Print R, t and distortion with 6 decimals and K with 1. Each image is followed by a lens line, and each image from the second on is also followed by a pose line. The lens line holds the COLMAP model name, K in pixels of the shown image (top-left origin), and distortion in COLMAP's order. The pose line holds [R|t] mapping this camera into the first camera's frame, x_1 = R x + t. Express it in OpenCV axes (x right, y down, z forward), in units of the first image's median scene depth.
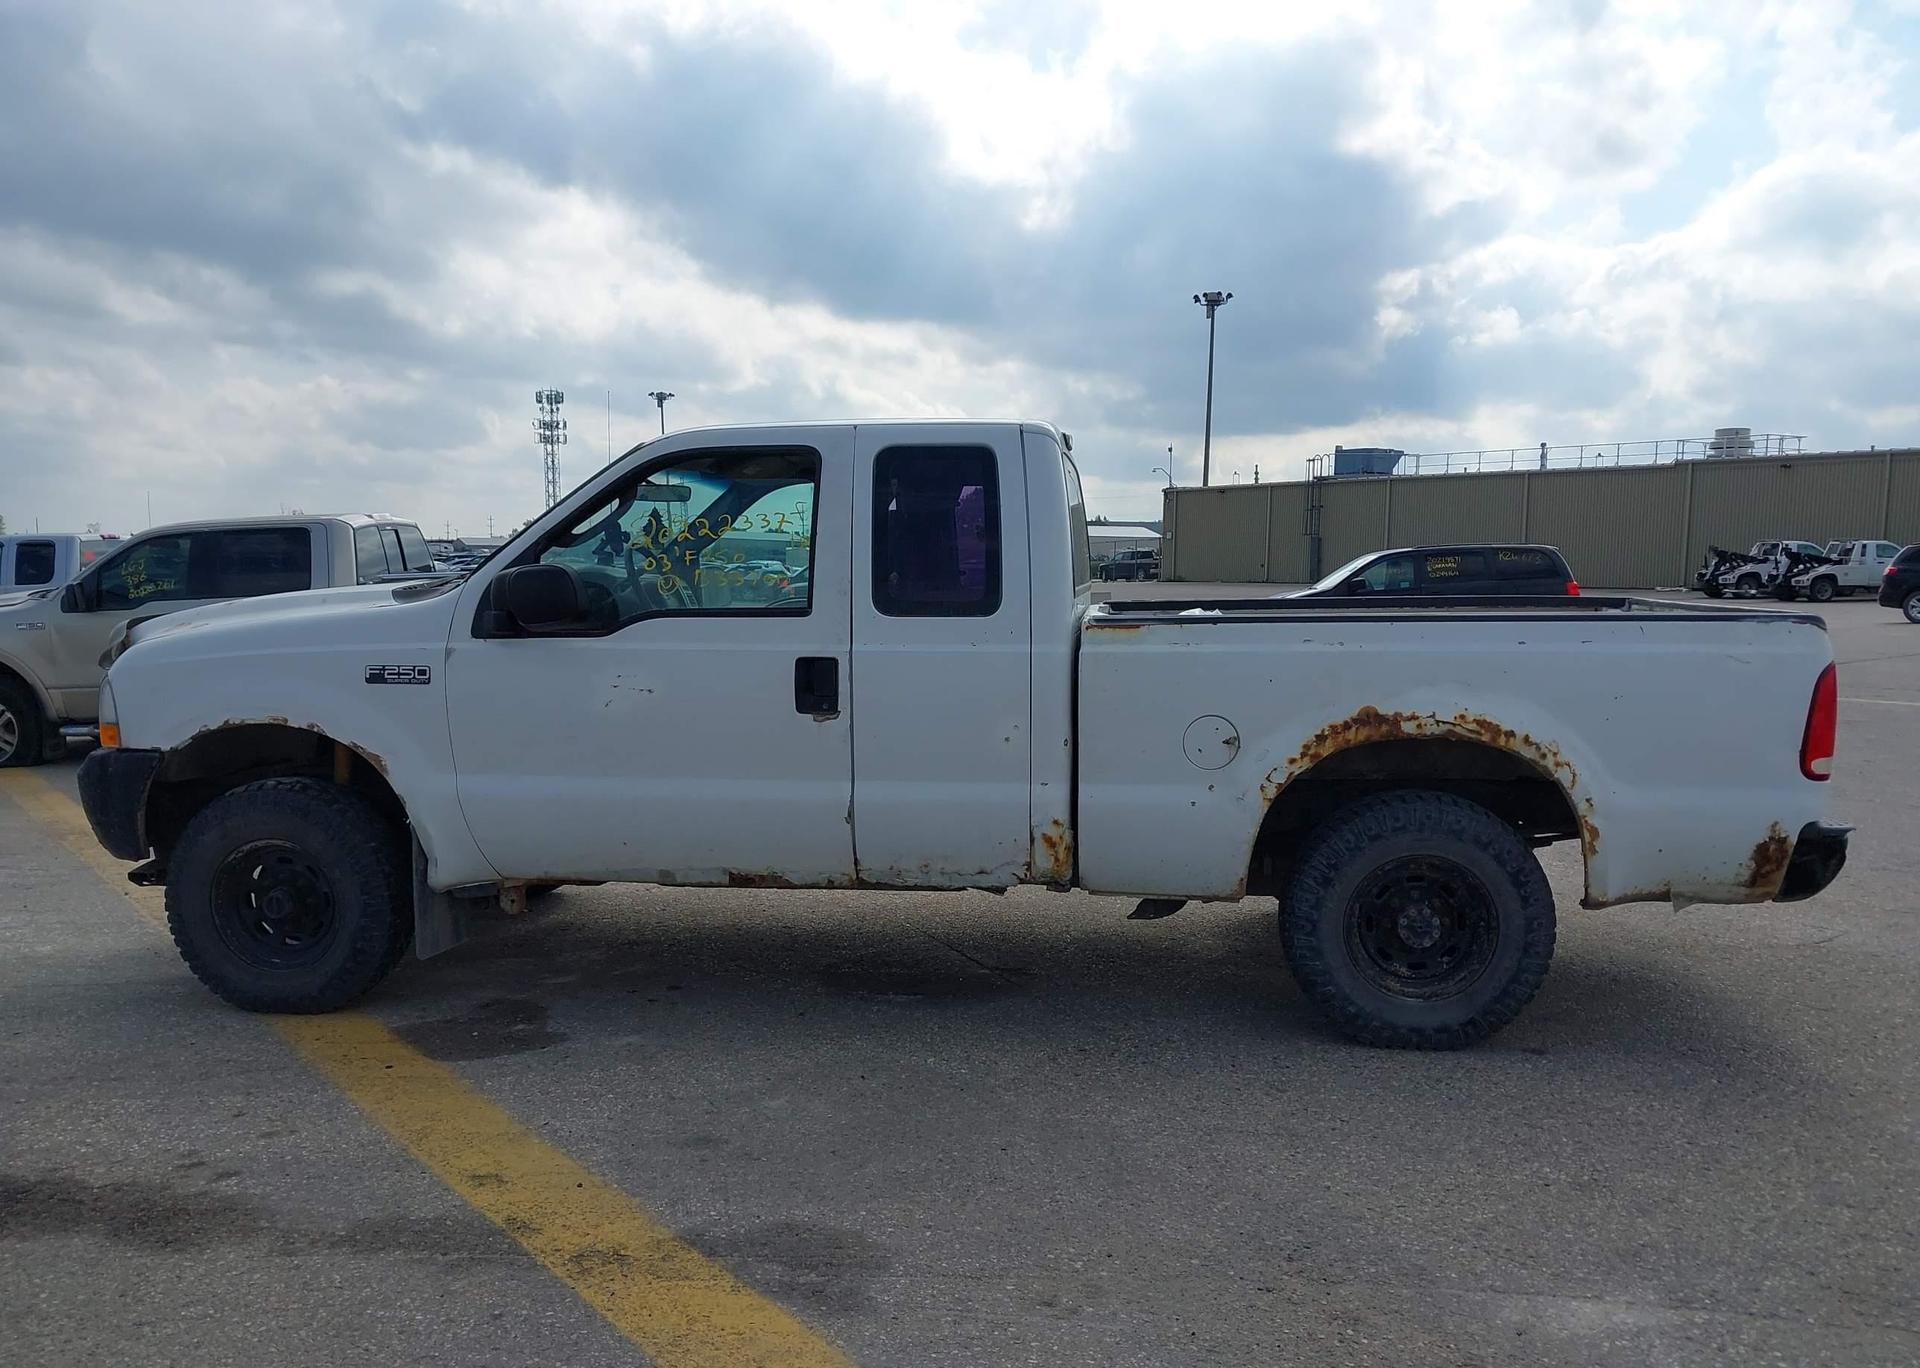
lens RADIAL K [[1526.8, 0, 948.7], [0, 1526.8, 717.8], [0, 0, 1]] dist [0.095385, -0.221153]
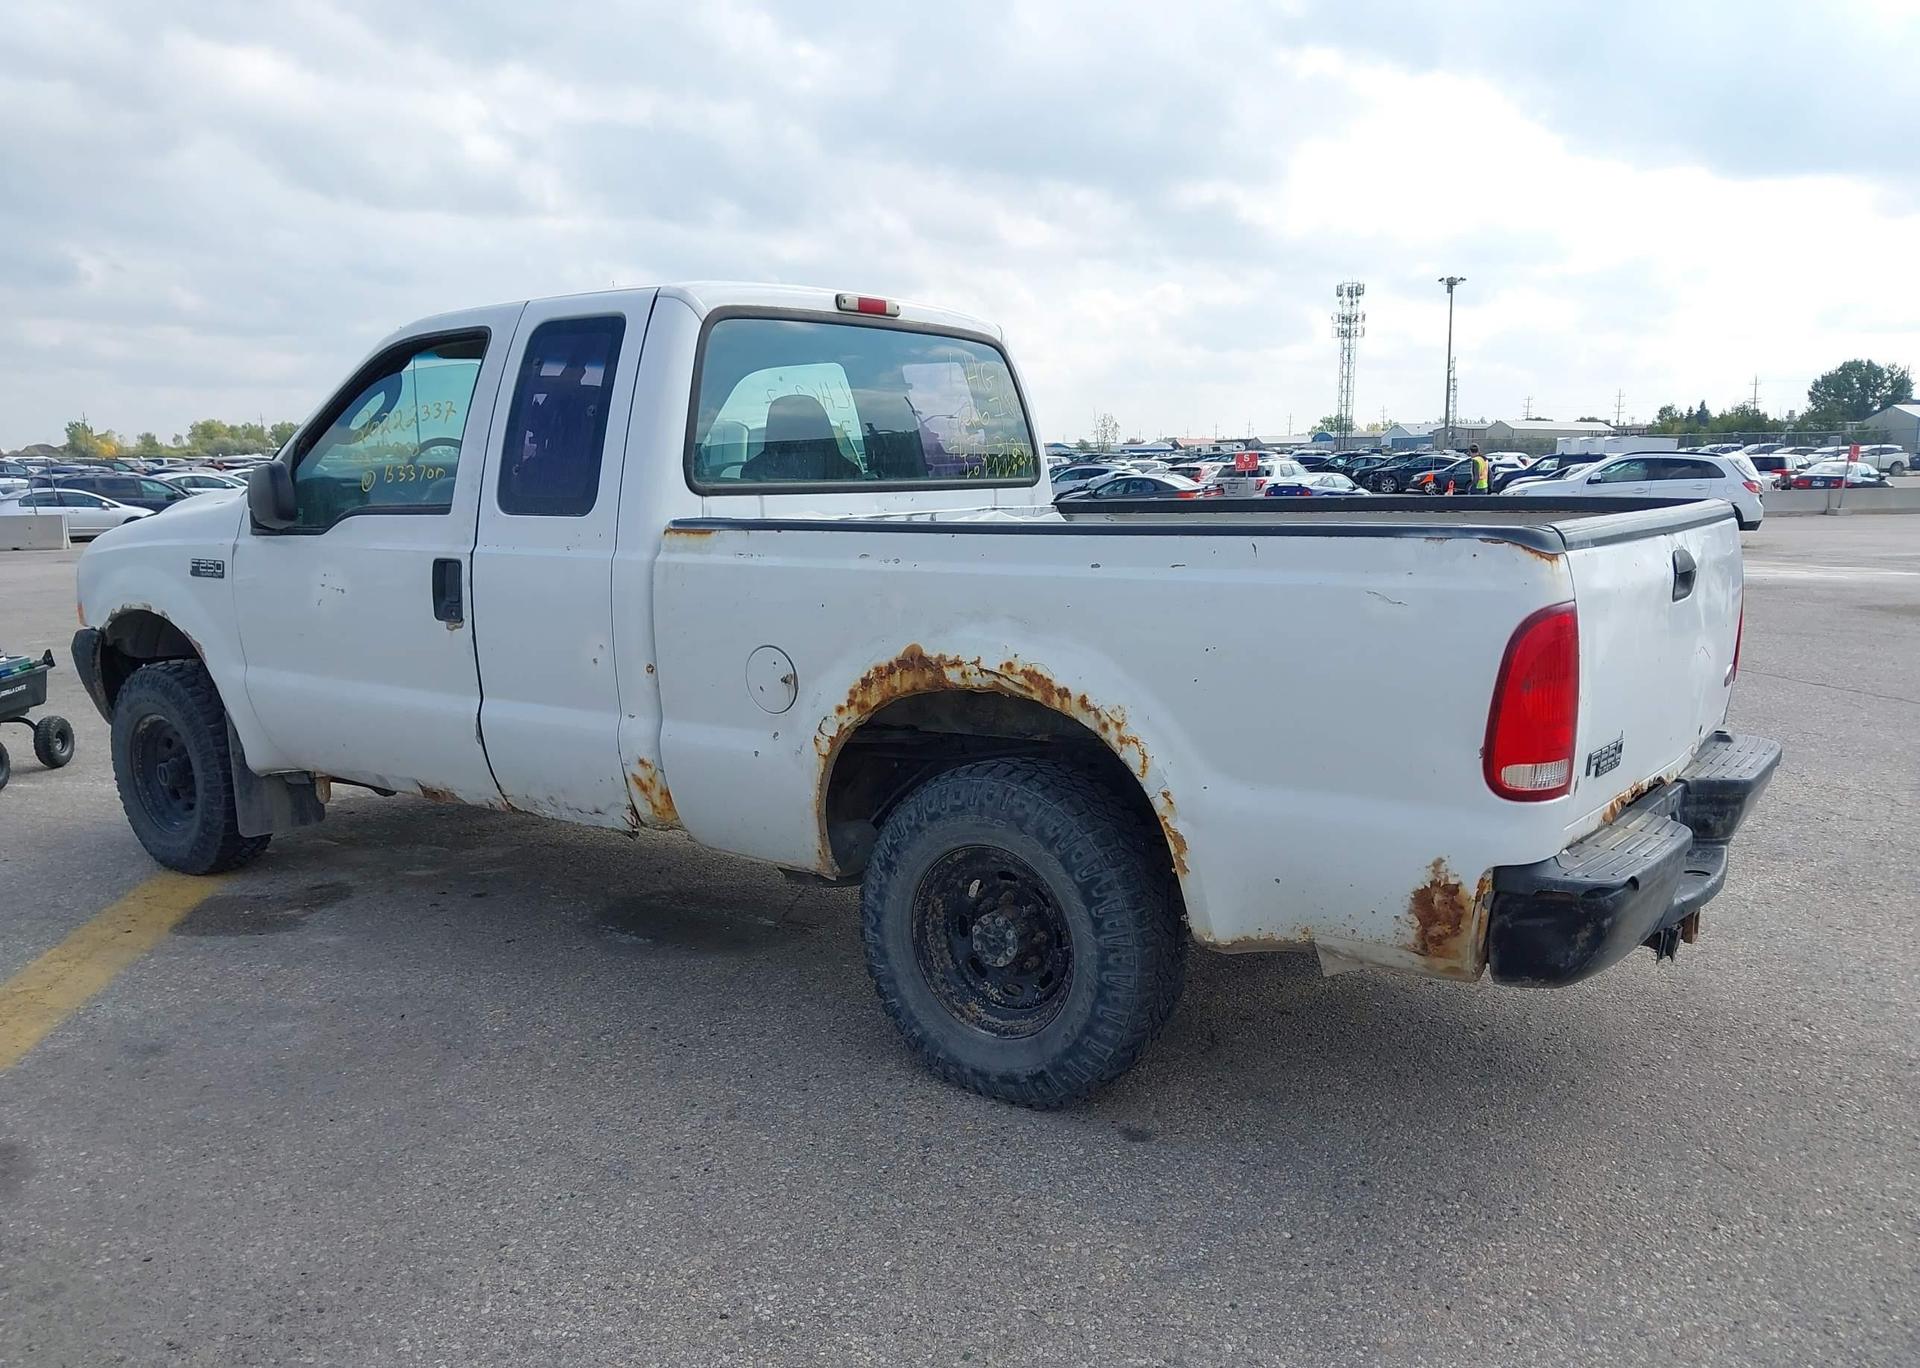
lens RADIAL K [[1512.6, 0, 955.7], [0, 1512.6, 721.9], [0, 0, 1]] dist [0.168378, -0.477265]
pose [[0.871805, 0.074897, -0.484093, 0.640325], [-0.041437, 0.995976, 0.079469, -0.029116], [0.488097, -0.049222, 0.871400, 0.344809]]
